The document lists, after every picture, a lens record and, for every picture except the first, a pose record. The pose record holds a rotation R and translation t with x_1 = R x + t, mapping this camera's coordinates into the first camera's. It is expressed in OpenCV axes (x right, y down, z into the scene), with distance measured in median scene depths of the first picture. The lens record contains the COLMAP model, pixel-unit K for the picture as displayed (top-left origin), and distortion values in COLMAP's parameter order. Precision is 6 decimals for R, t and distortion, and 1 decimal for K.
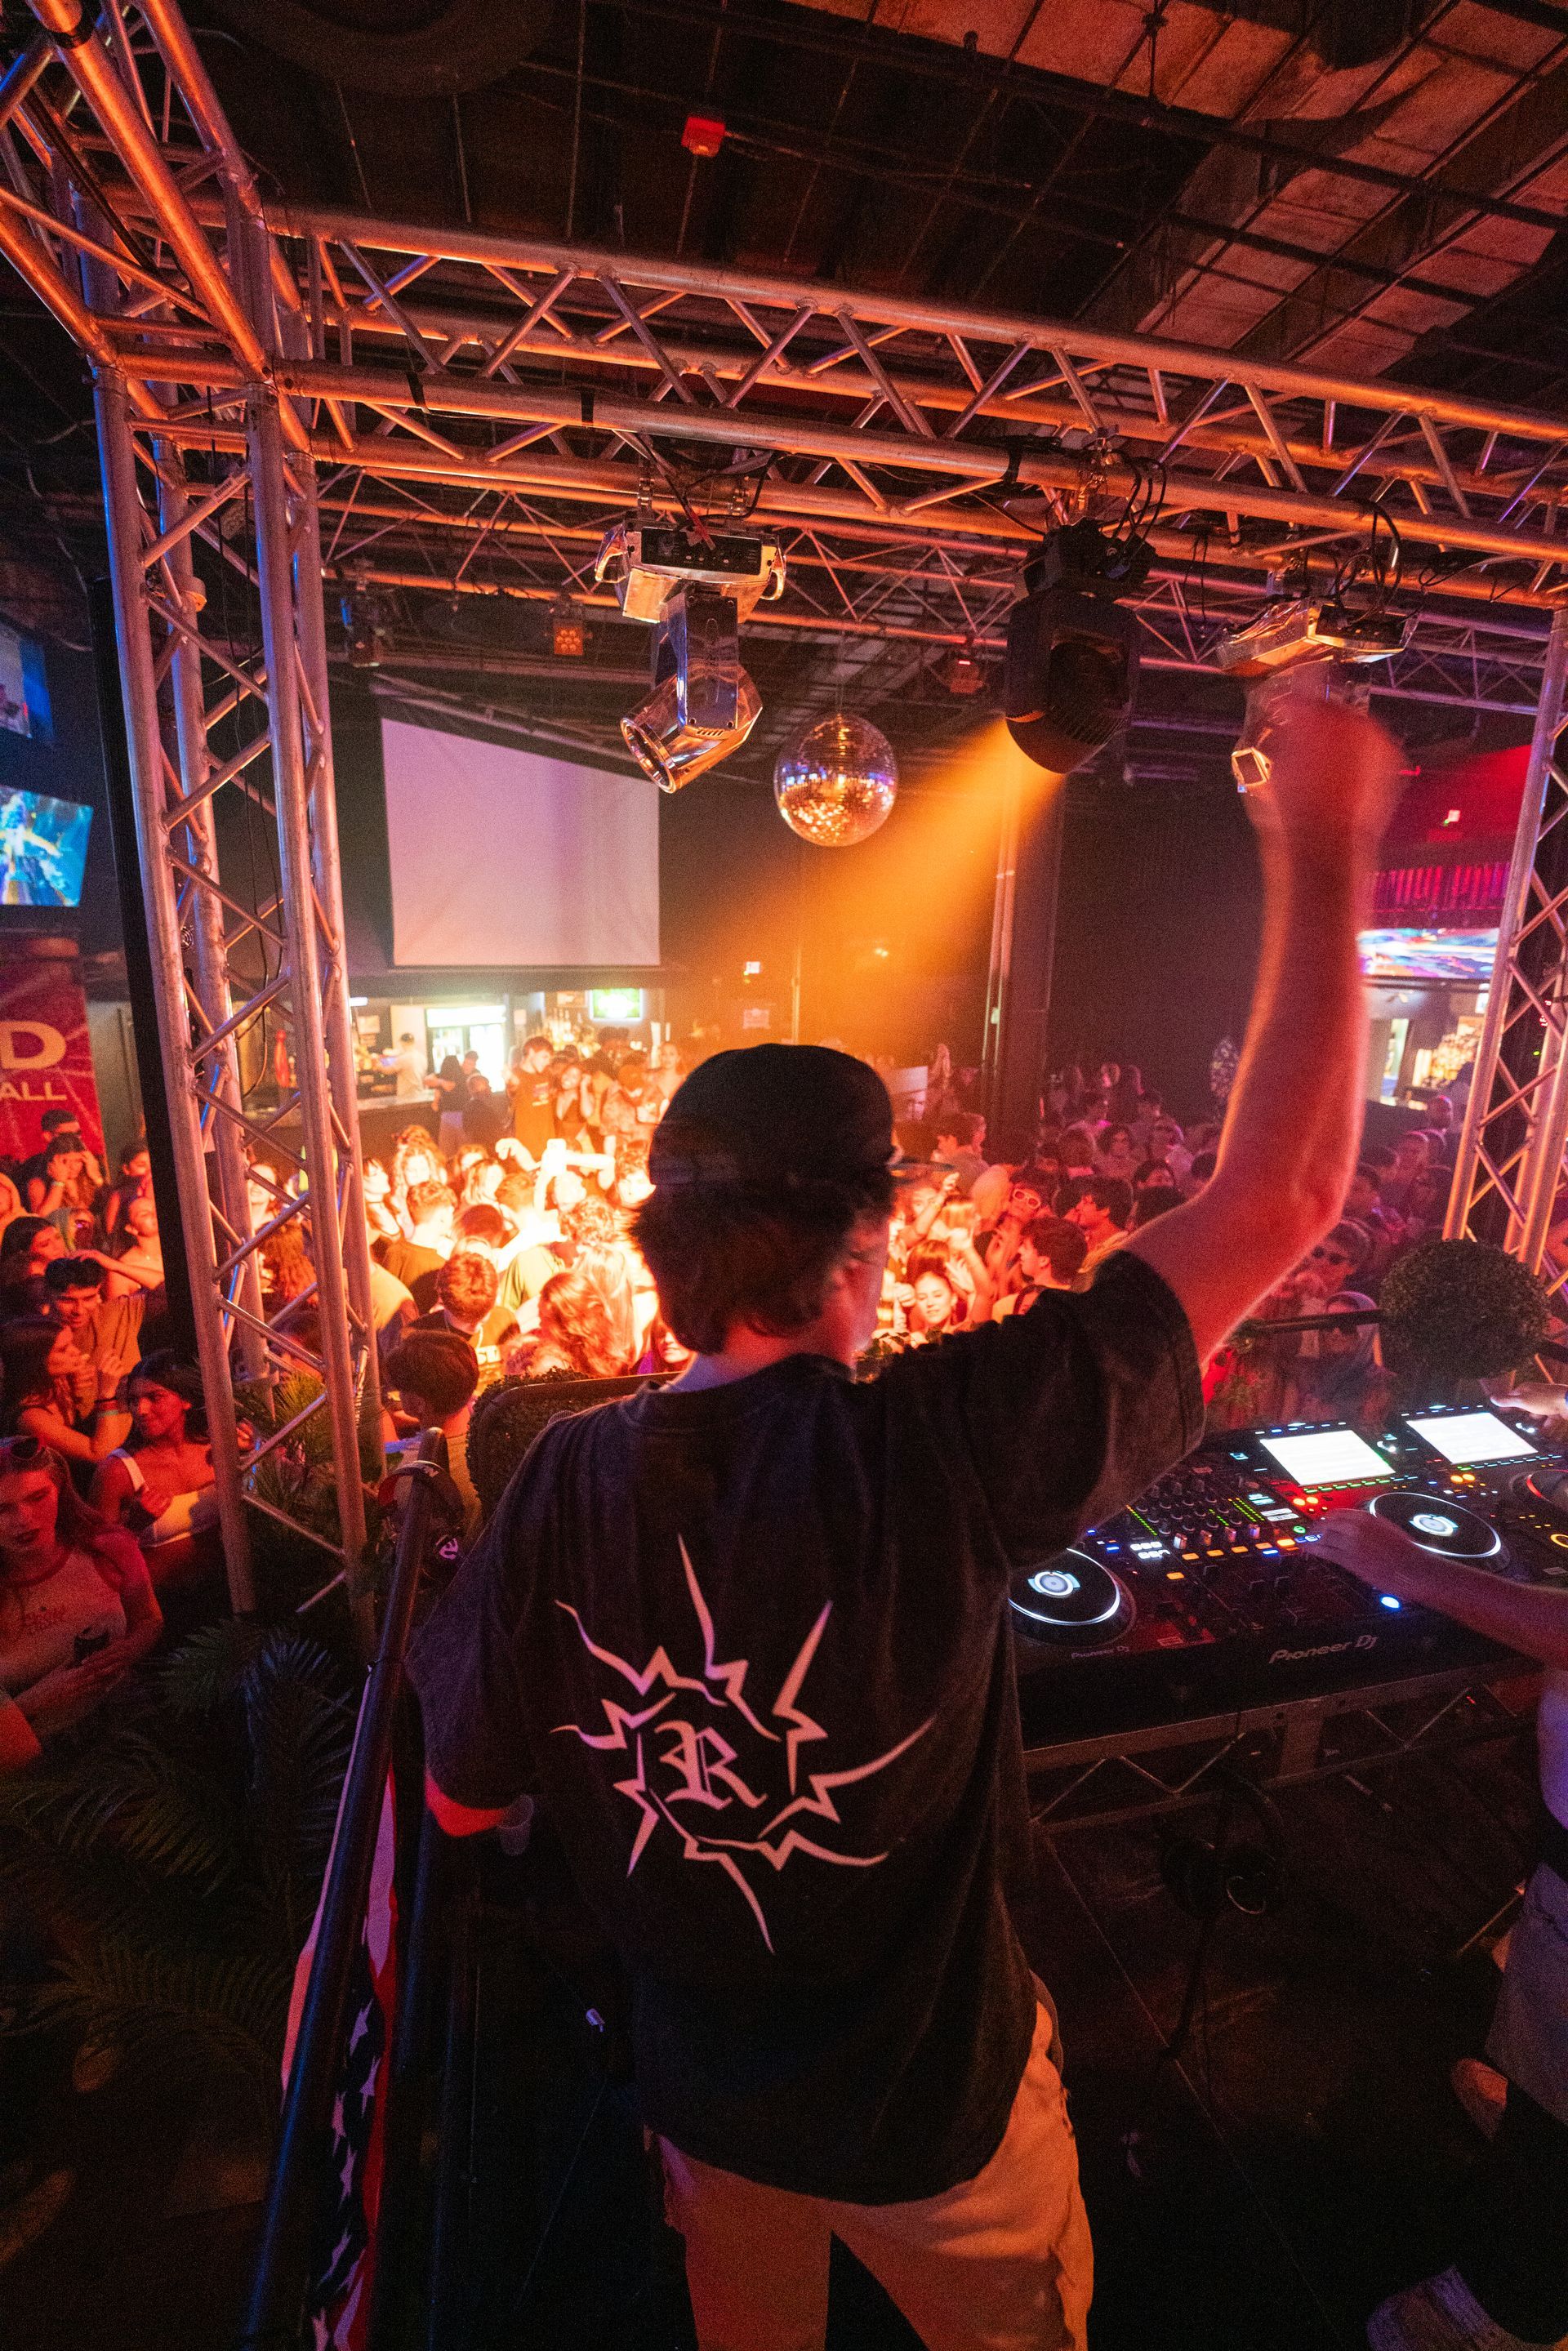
lens RADIAL K [[941.1, 0, 773.4], [0, 941.1, 1181.3], [0, 0, 1]] dist [-0.025887, 0.000619]
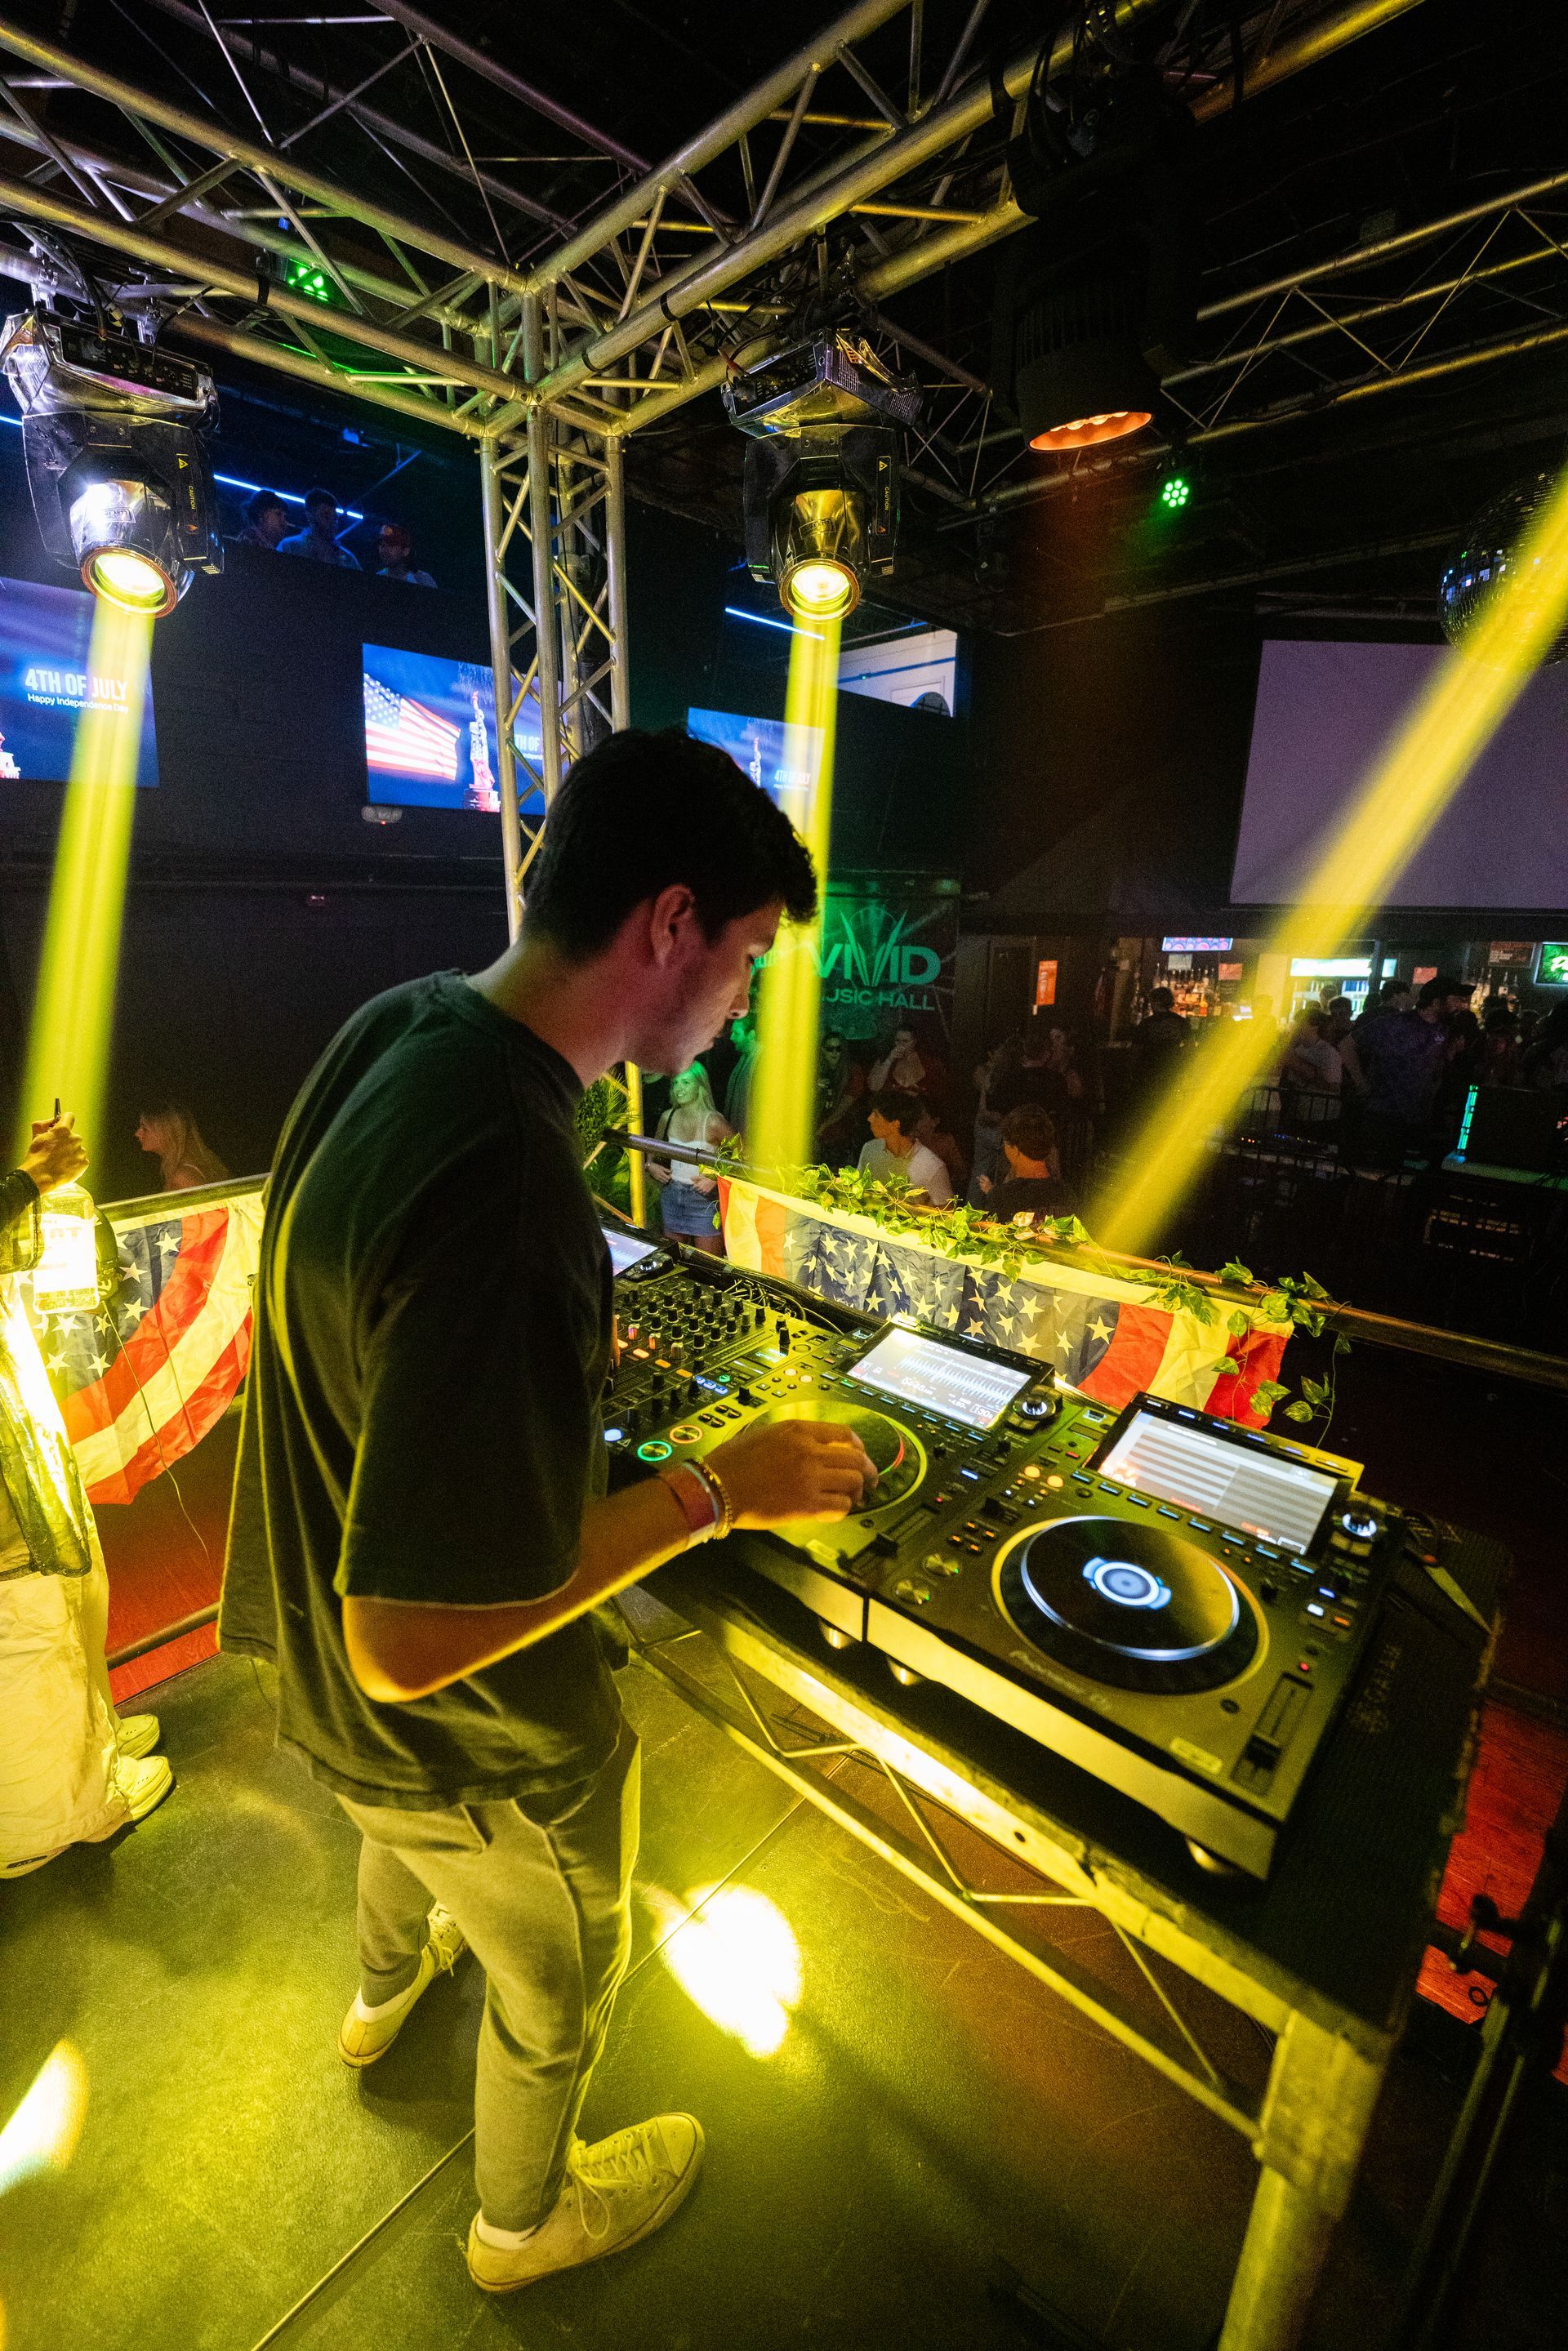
lens RADIAL K [[941.1, 0, 773.4], [0, 941.1, 1181.3], [0, 0, 1]] dist [-0.025887, 0.000619]
pose [[0.565678, 0.212465, -0.796786, 0.336213], [-0.185954, 0.974217, 0.127759, 0.029195], [0.803386, 0.075894, 0.590602, 0.157578]]
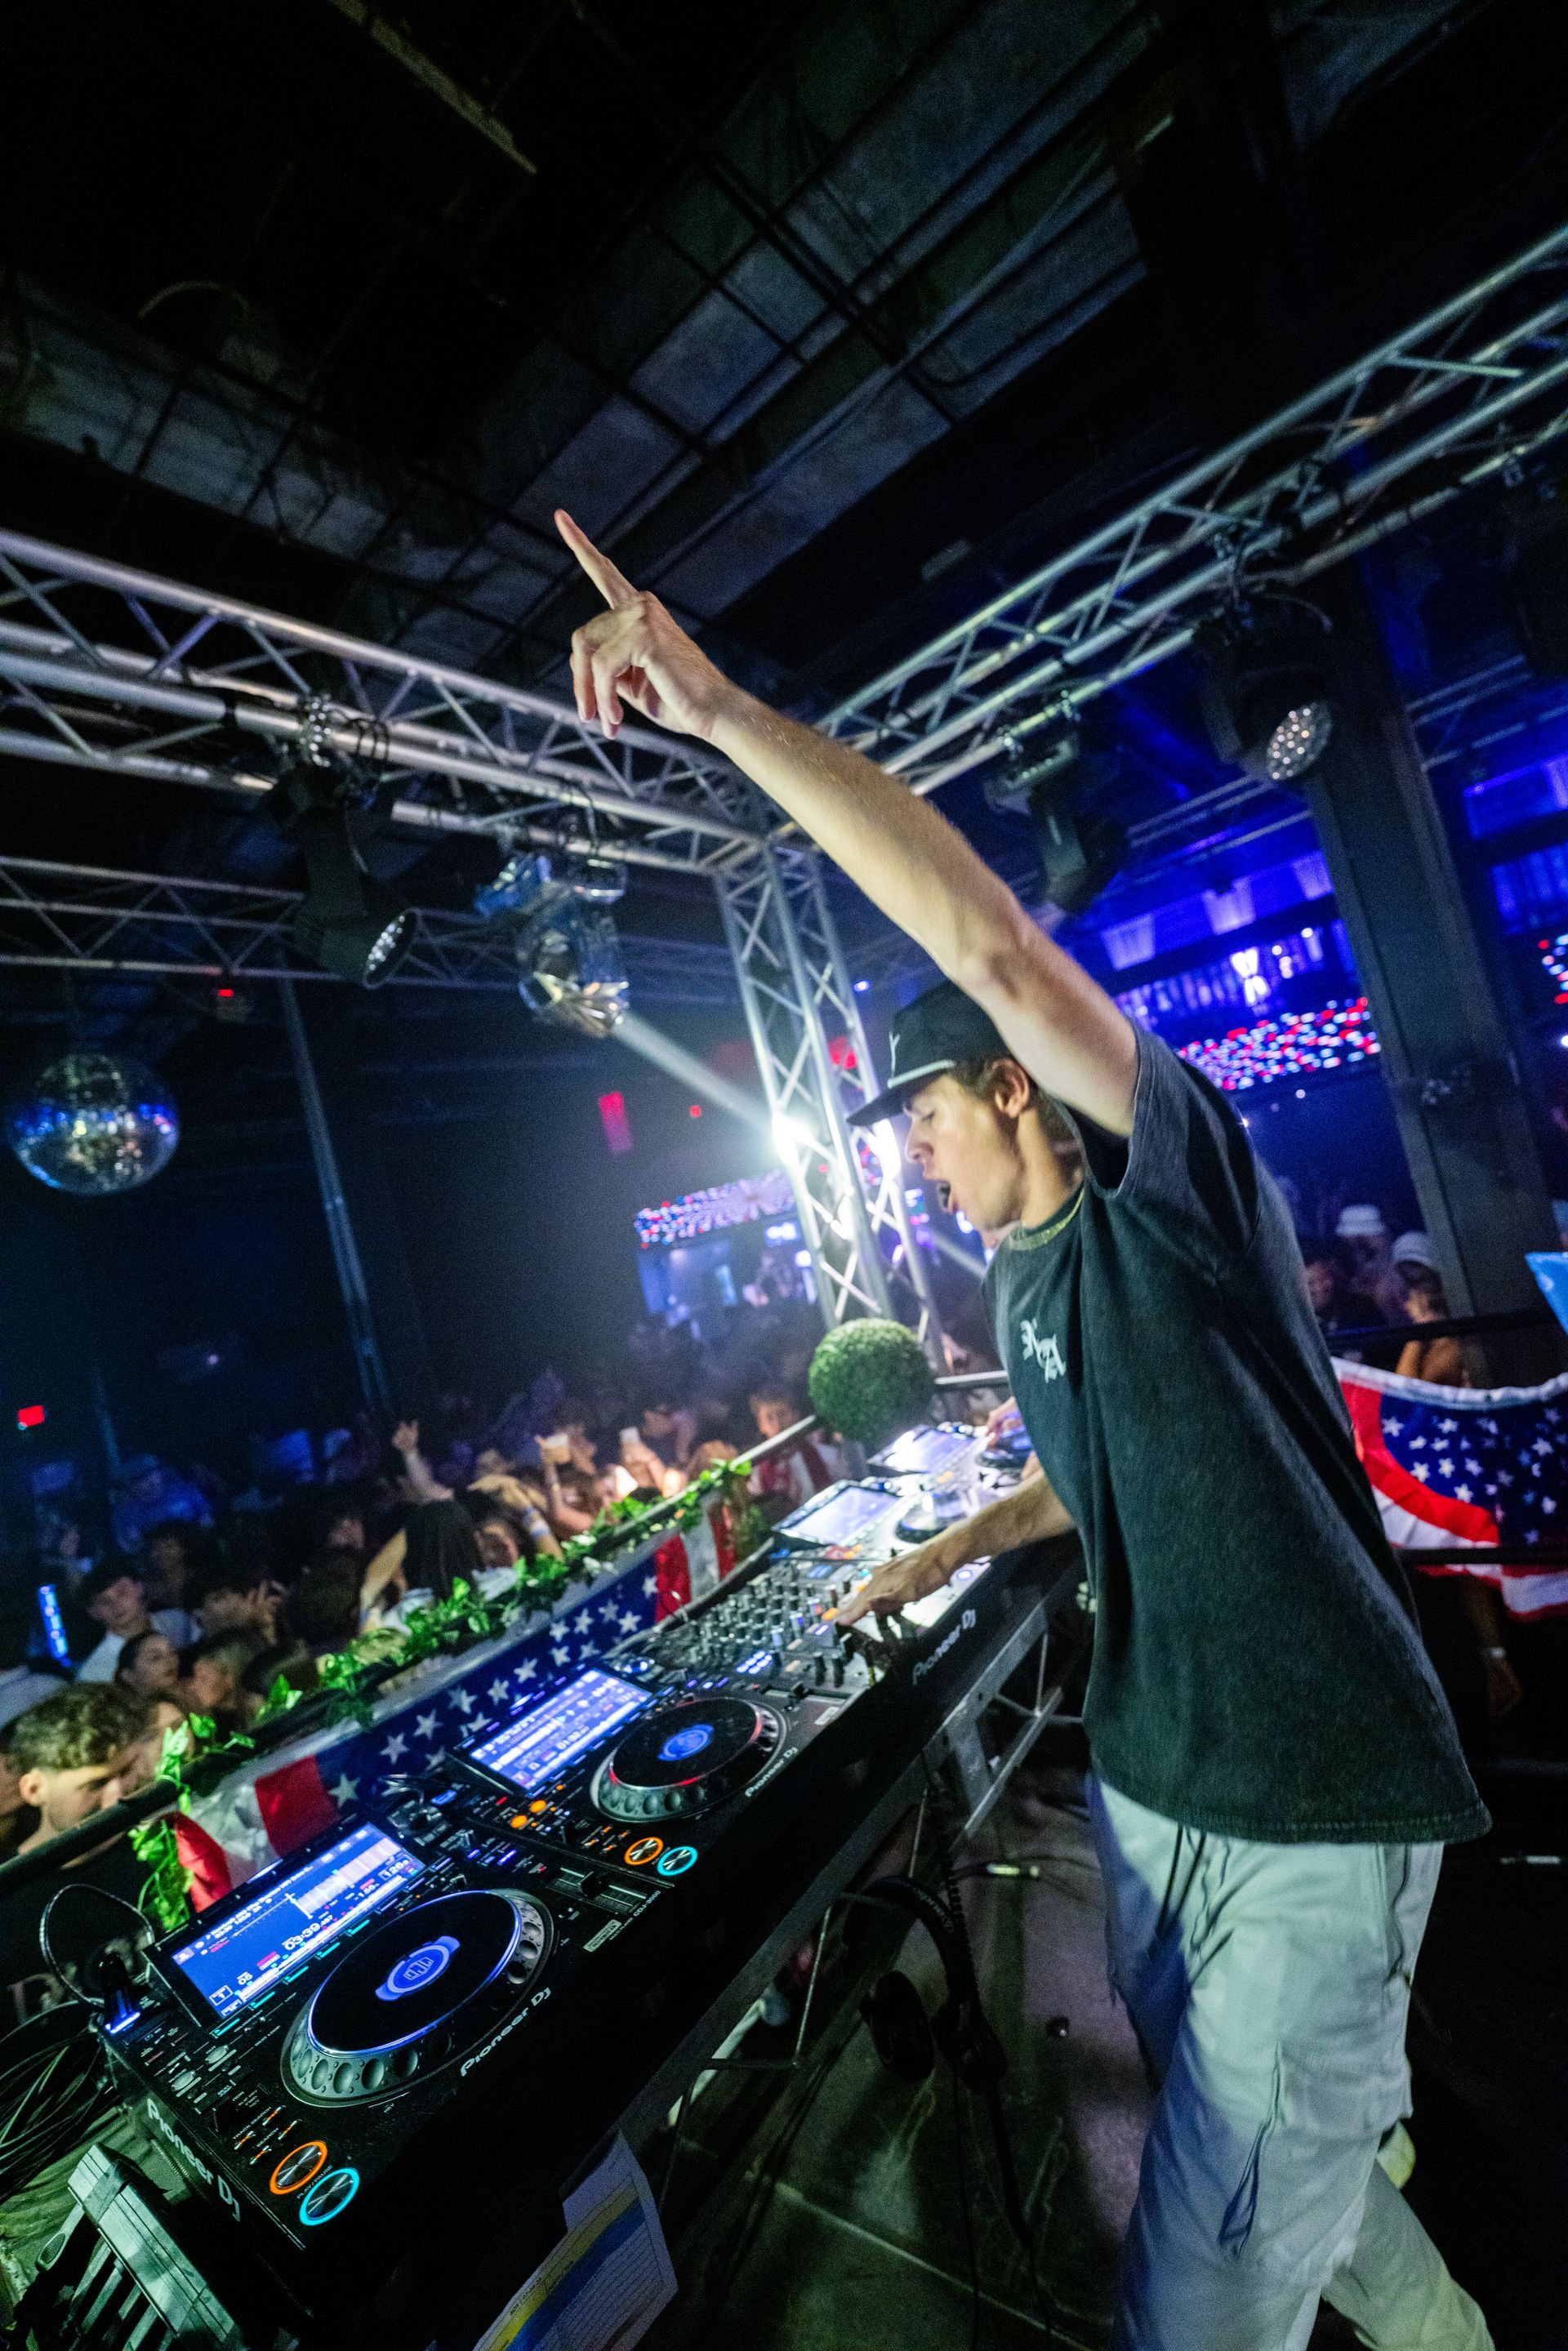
lens RADIAL K [[941.8, 0, 824.9], [0, 941.8, 1181.3], [0, 0, 1]] dist [-0.034869, -0.000023]
pose [[0.727520, -0.191477, 0.658826, -0.009914], [0.411959, 0.889805, -0.196306, 0.053049], [-0.548639, 0.414226, 0.726231, 0.041290]]
